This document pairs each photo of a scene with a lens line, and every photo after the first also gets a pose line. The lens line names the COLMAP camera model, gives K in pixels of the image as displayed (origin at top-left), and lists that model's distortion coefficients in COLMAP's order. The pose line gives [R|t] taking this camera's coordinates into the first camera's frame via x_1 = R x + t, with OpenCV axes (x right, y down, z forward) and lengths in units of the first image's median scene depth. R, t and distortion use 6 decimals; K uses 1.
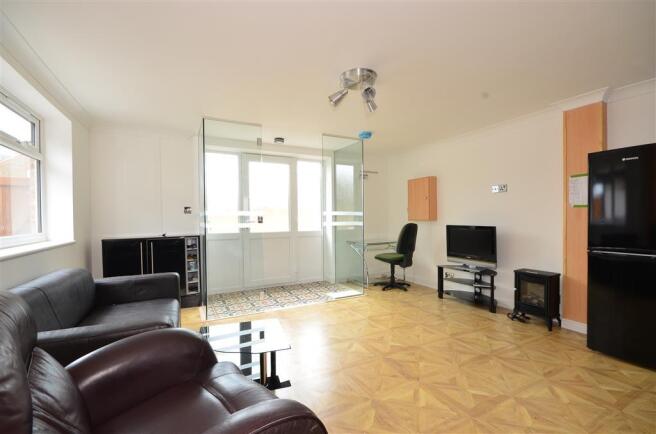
lens RADIAL K [[289.1, 0, 329.1], [0, 289.1, 218.4], [0, 0, 1]] dist [0.002608, -0.000077]
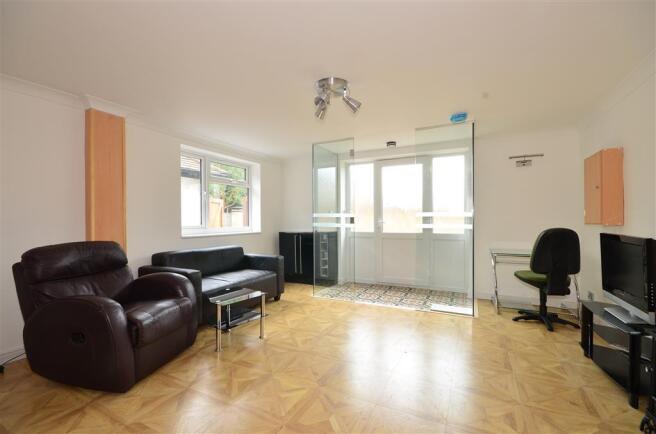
lens RADIAL K [[289.1, 0, 328.9], [0, 289.1, 219.9], [0, 0, 1]] dist [0.002608, -0.000077]
pose [[0.589593, 0.009961, -0.807639, 0.507084], [-0.005159, 0.999950, 0.008567, -0.006573], [0.807684, -0.000884, 0.589615, 0.200830]]
